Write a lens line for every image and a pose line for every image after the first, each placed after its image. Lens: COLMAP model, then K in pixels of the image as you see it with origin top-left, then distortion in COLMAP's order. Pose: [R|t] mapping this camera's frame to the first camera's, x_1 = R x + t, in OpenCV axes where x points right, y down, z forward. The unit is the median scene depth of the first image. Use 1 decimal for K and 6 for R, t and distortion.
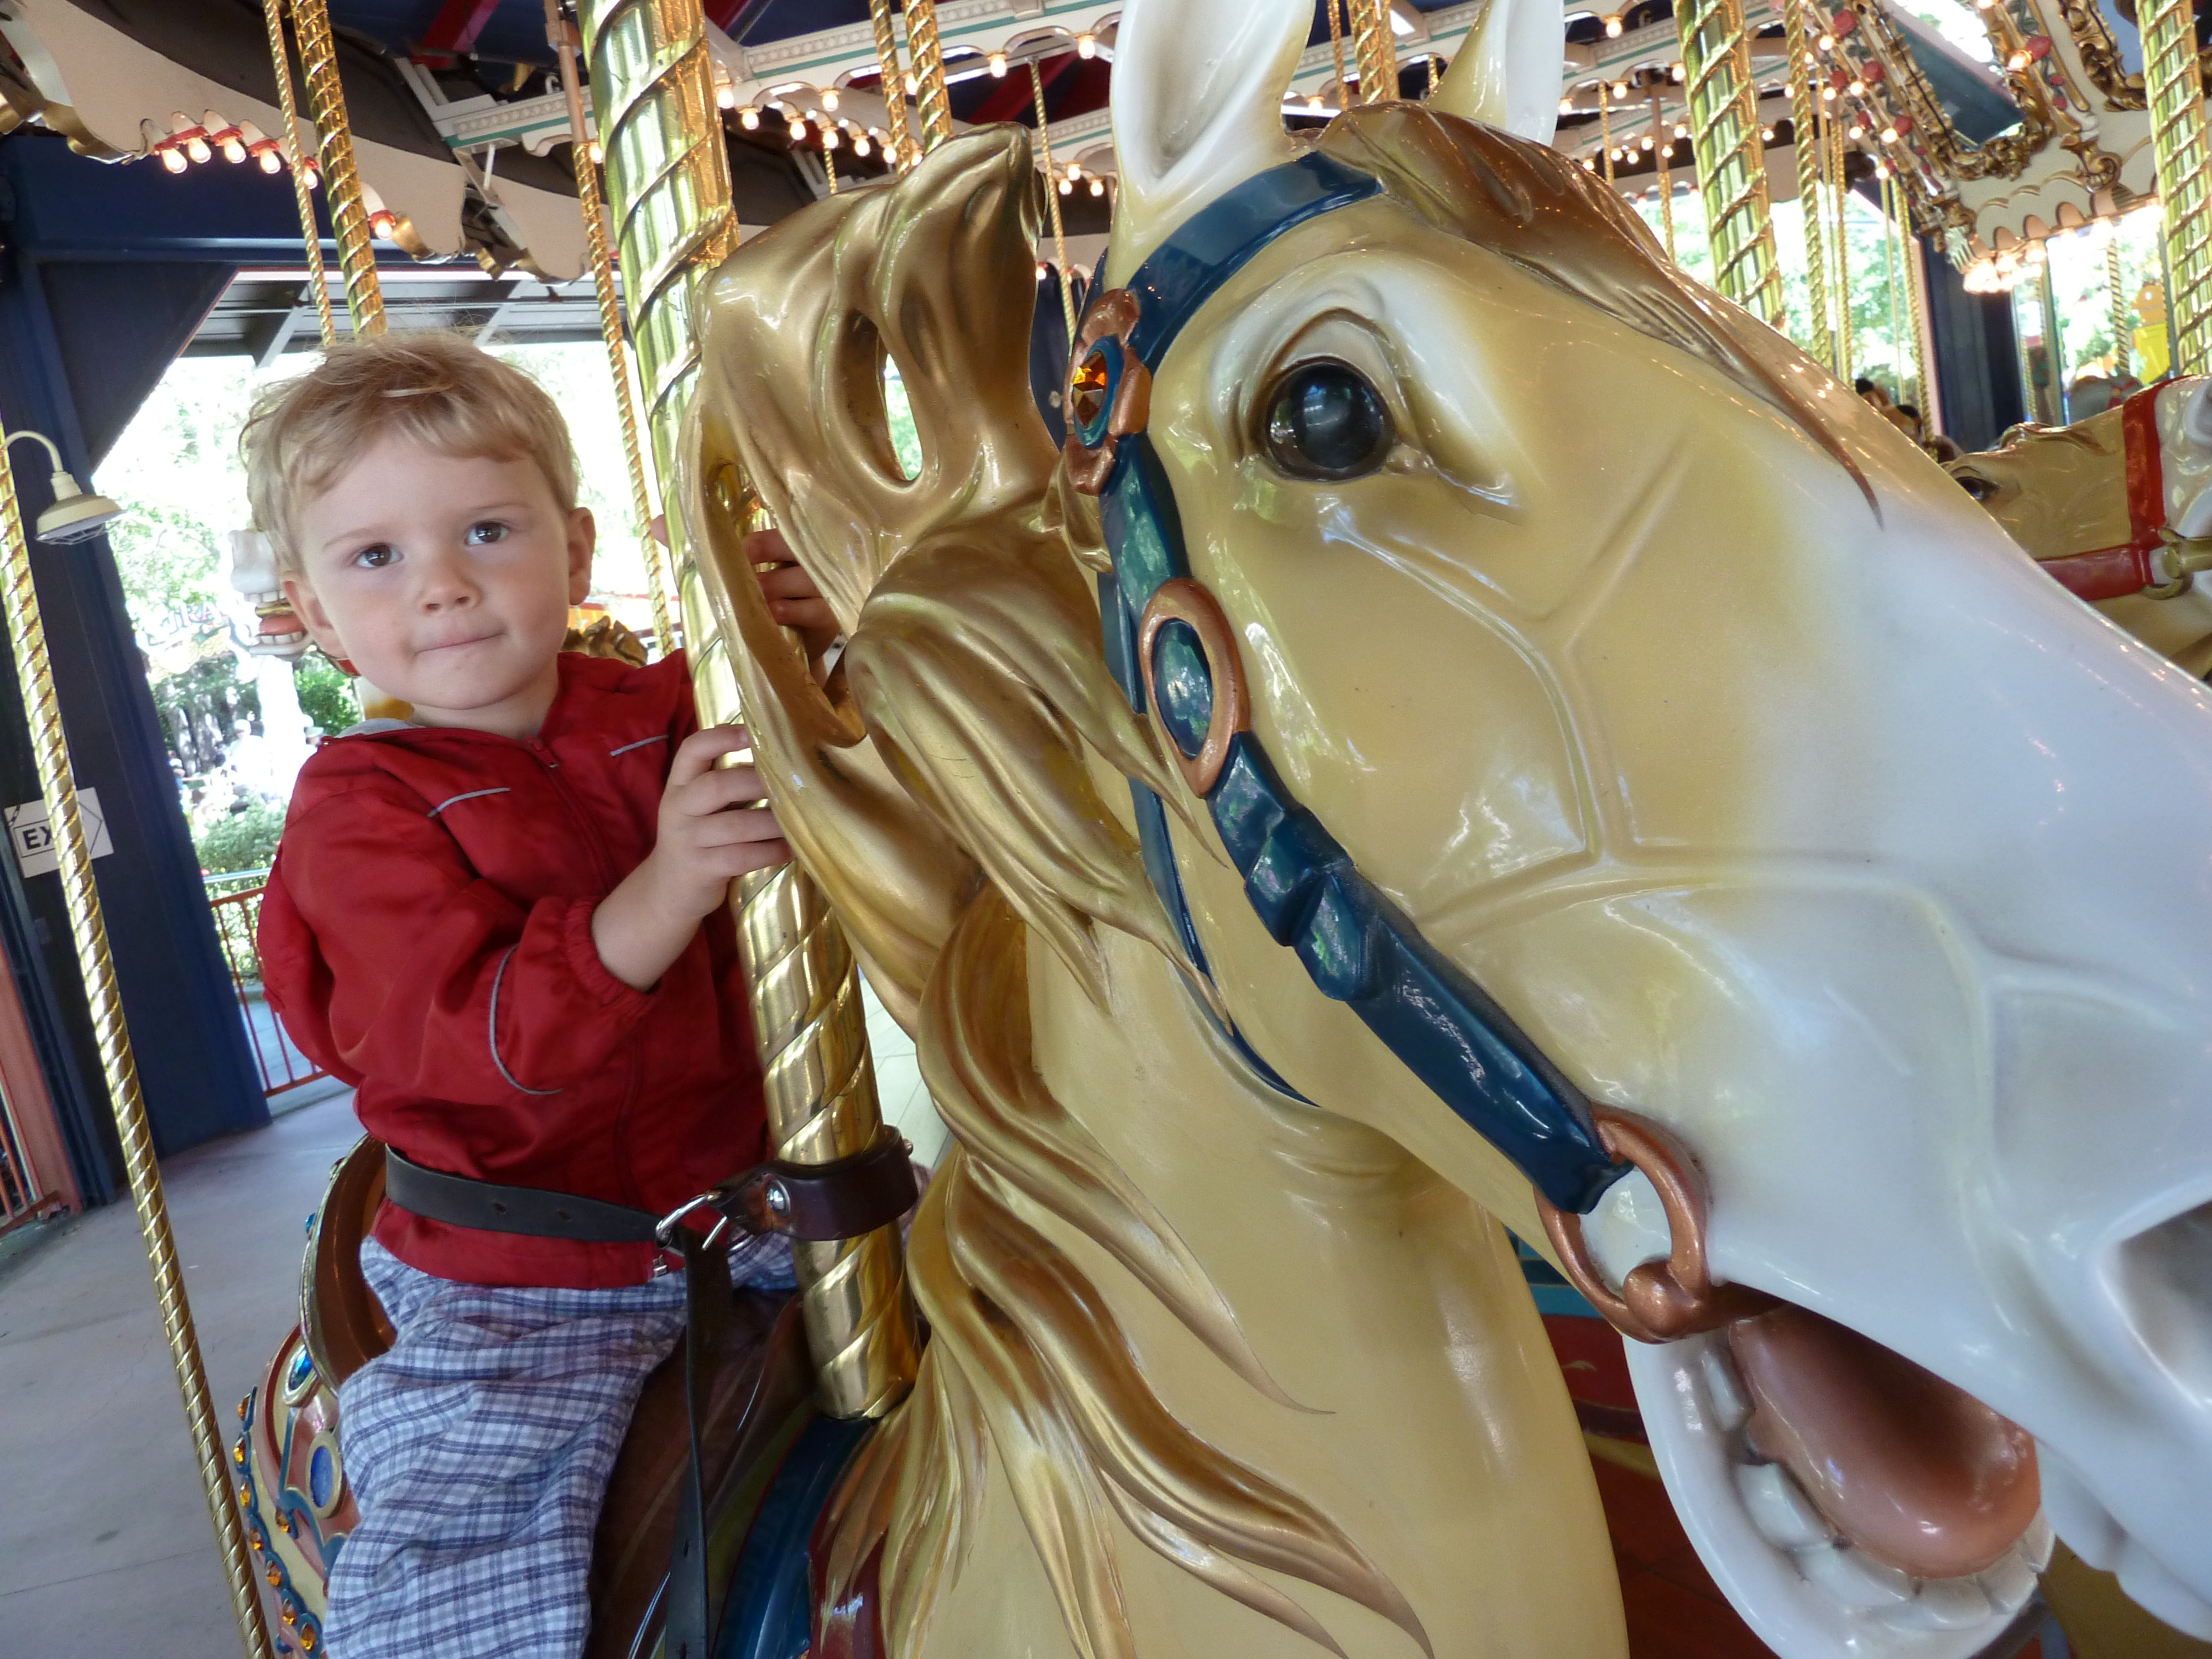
lens RADIAL K [[1639.9, 0, 1095.1], [0, 1639.9, 826.6], [0, 0, 1]] dist [-0.035516, 0.001736]
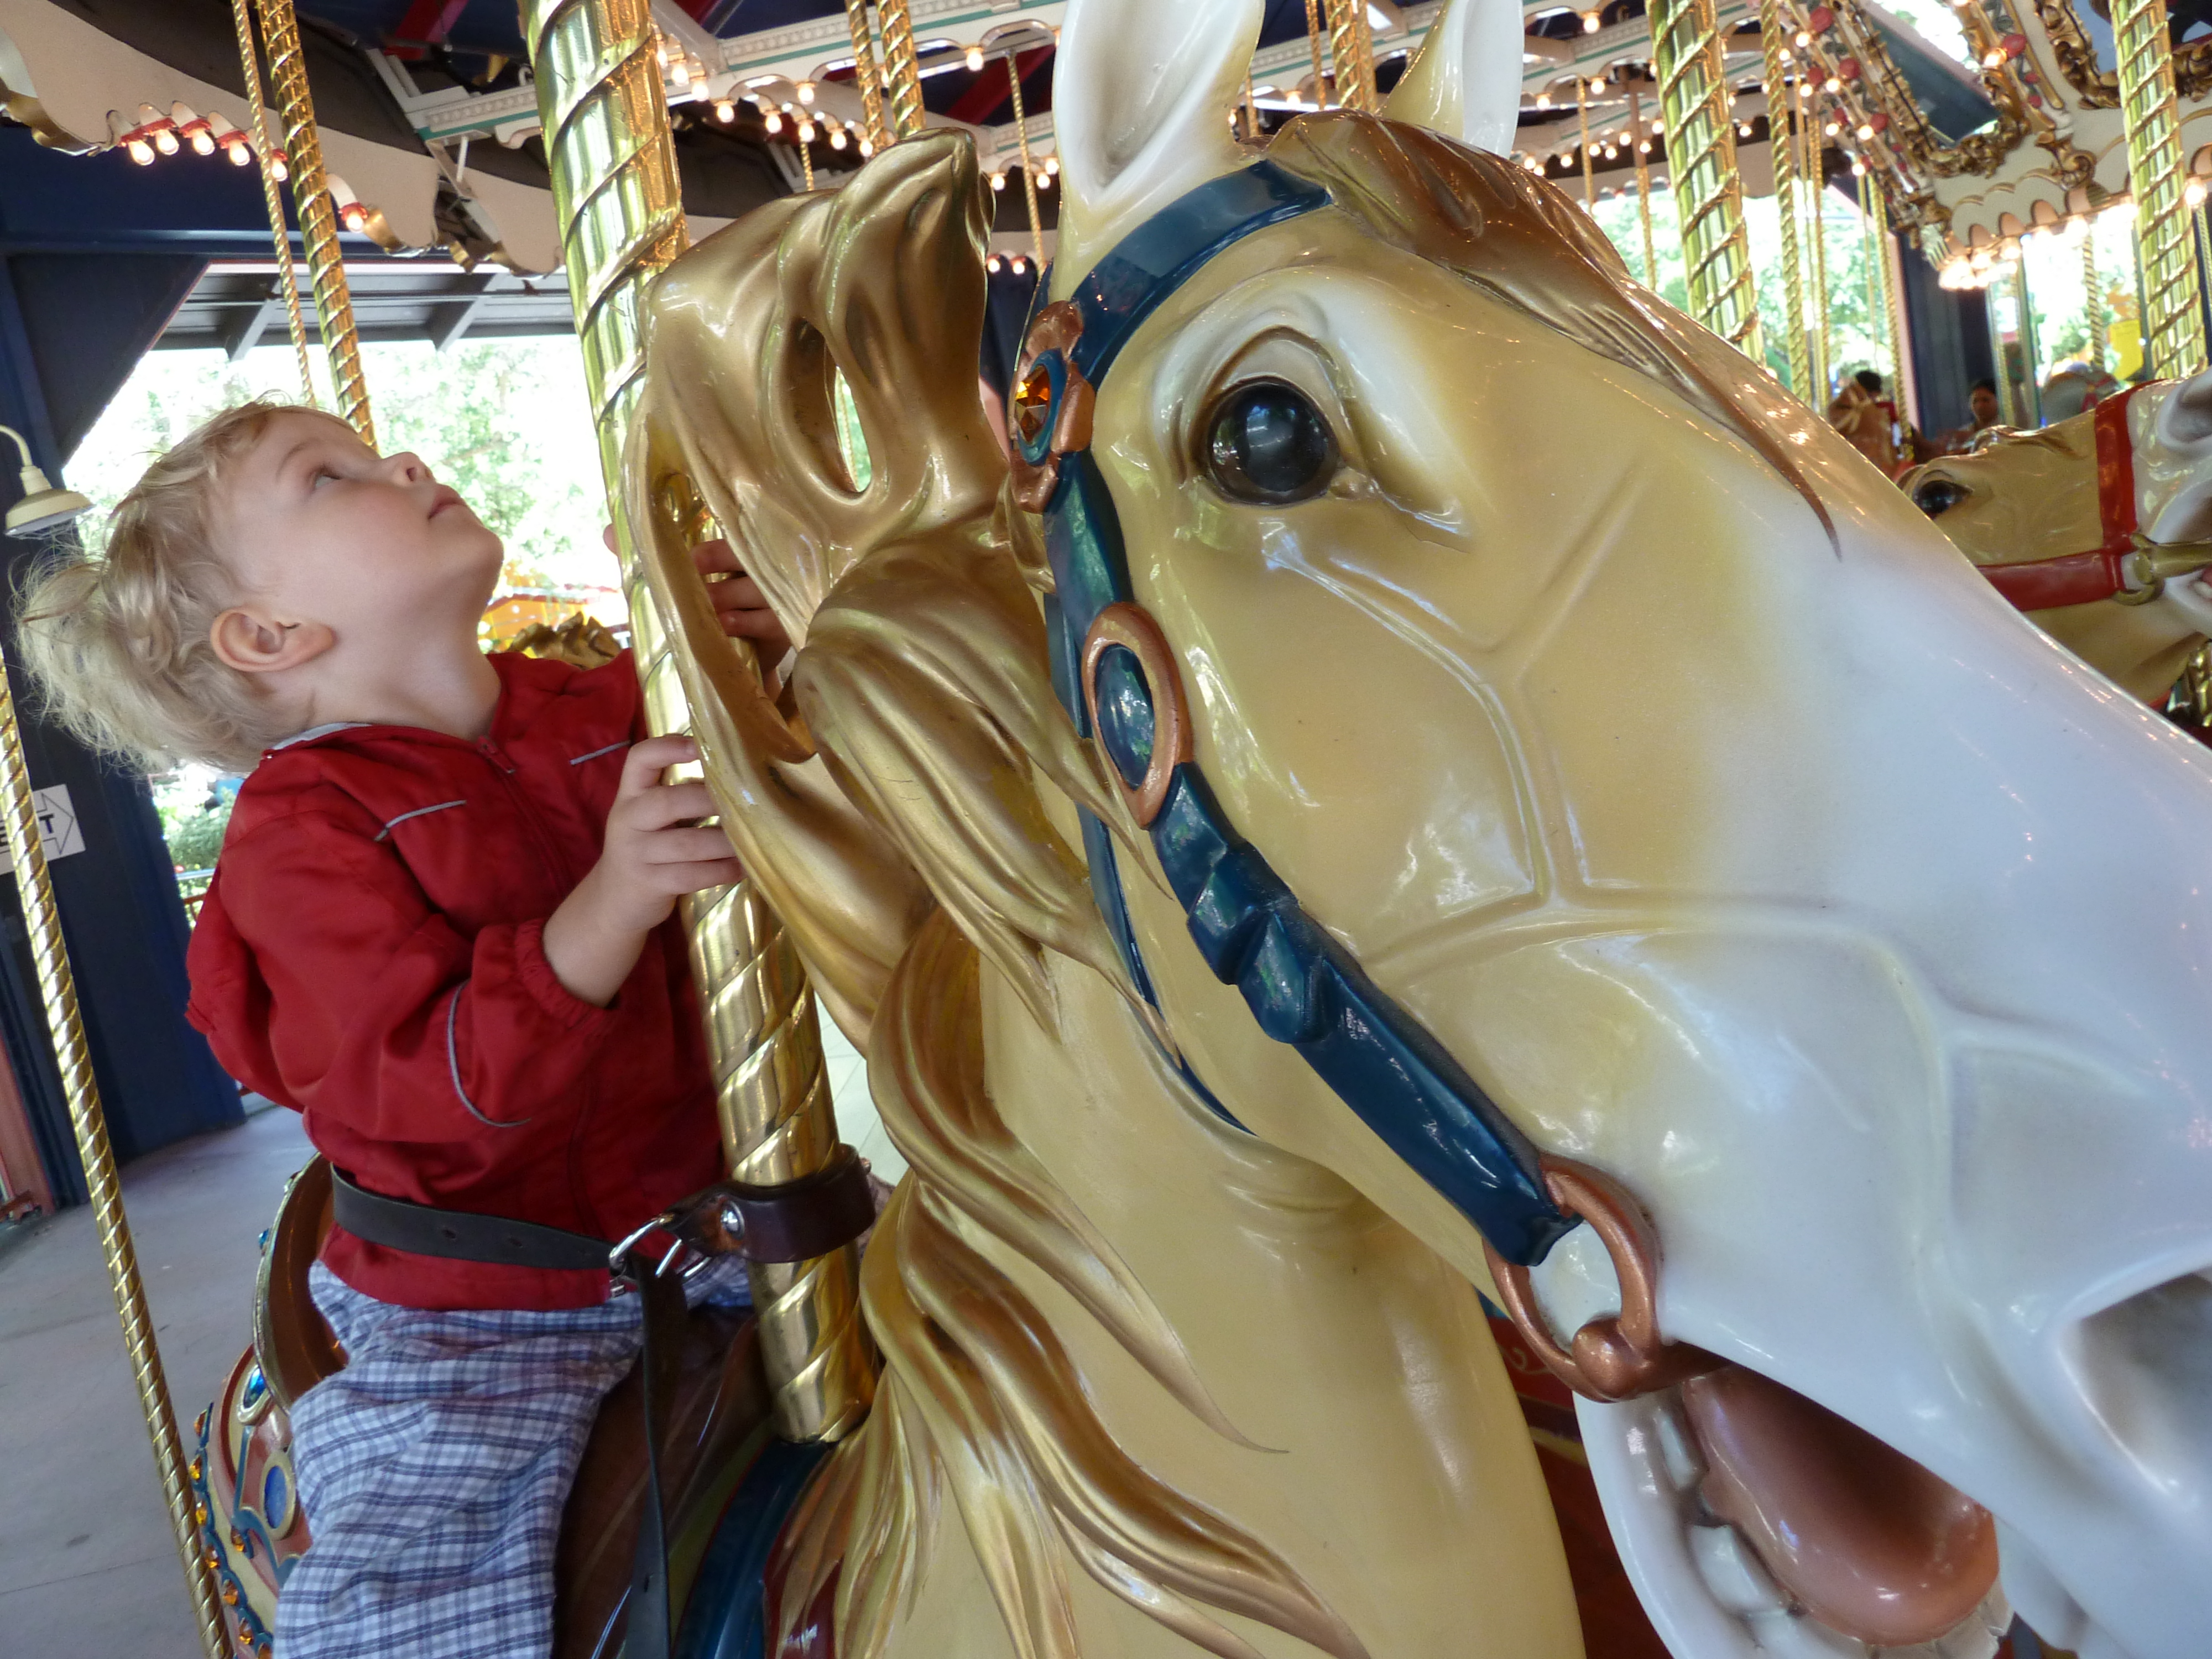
lens RADIAL K [[1639.9, 0, 1095.1], [0, 1639.9, 826.6], [0, 0, 1]] dist [-0.035516, 0.001736]
pose [[0.999930, -0.001231, 0.011736, 0.008145], [0.001188, 0.999992, 0.003691, -0.007599], [-0.011740, -0.003676, 0.999924, 0.010359]]
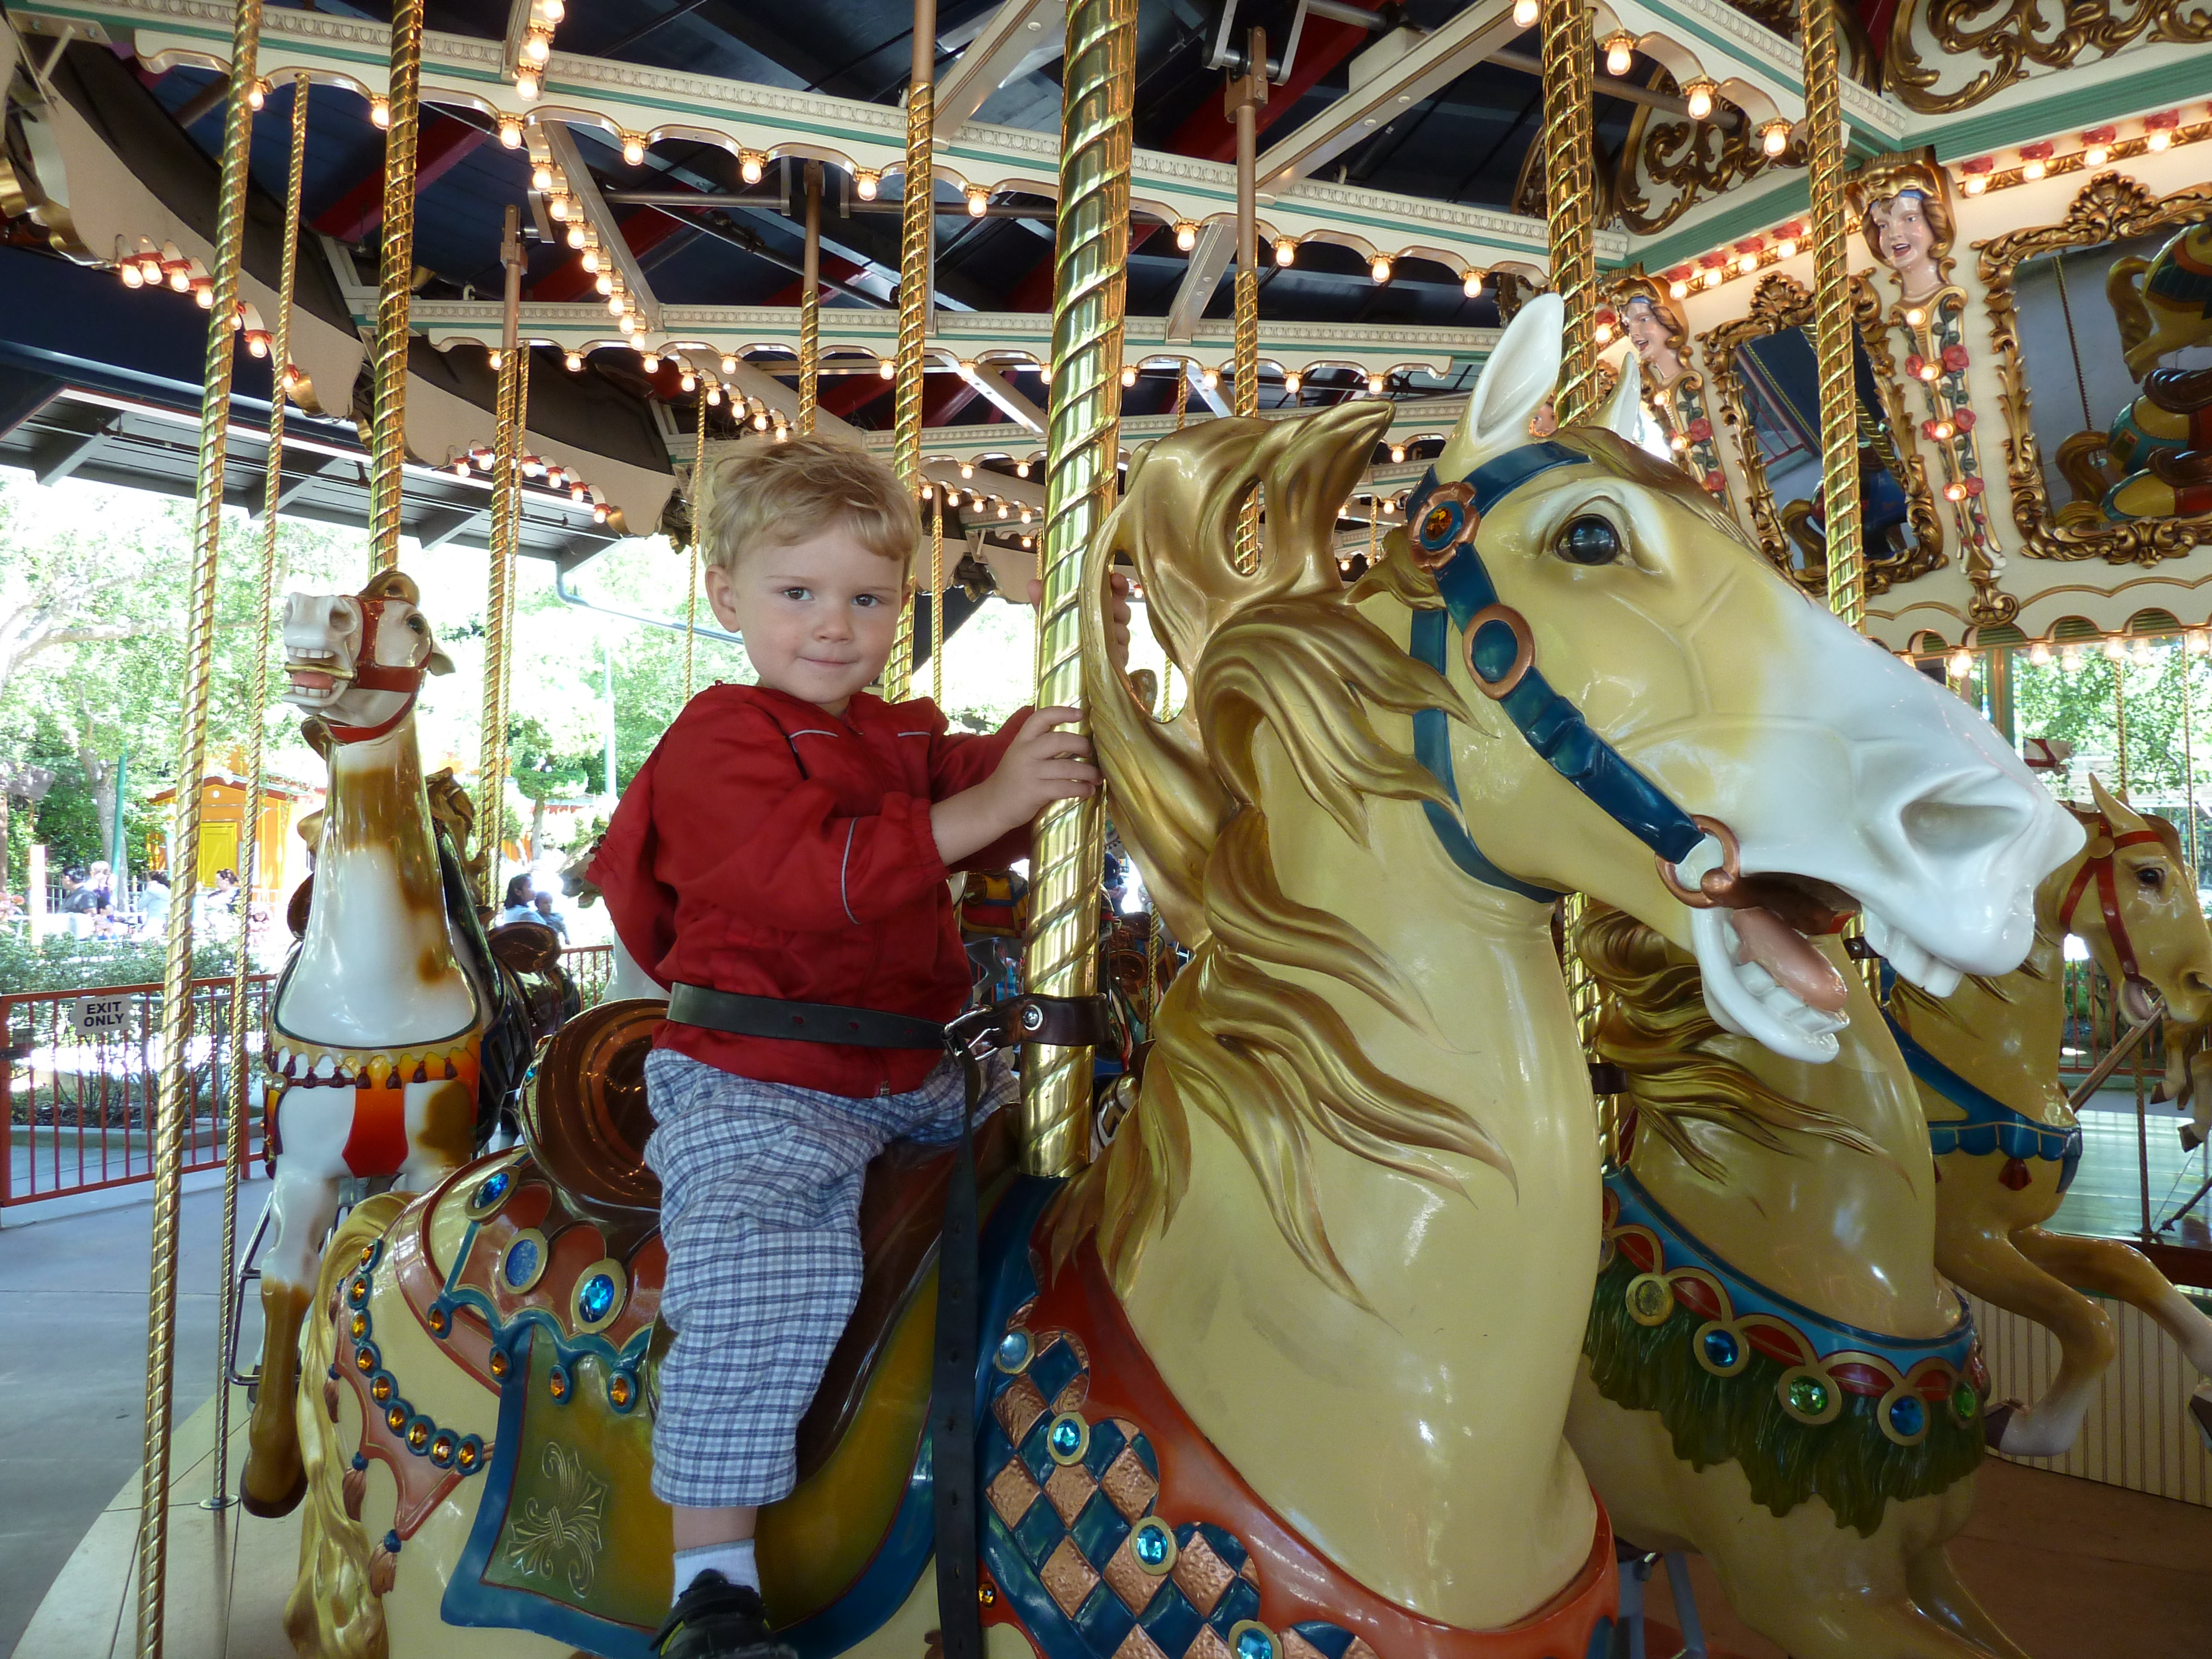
lens RADIAL K [[1639.0, 0, 1101.0], [0, 1639.0, 824.9], [0, 0, 1]] dist [-0.030843, -0.005173]
pose [[0.968672, 0.176349, 0.174859, -0.270775], [-0.139878, 0.969221, -0.202594, 0.223790], [-0.205204, 0.171789, 0.963525, -0.327908]]
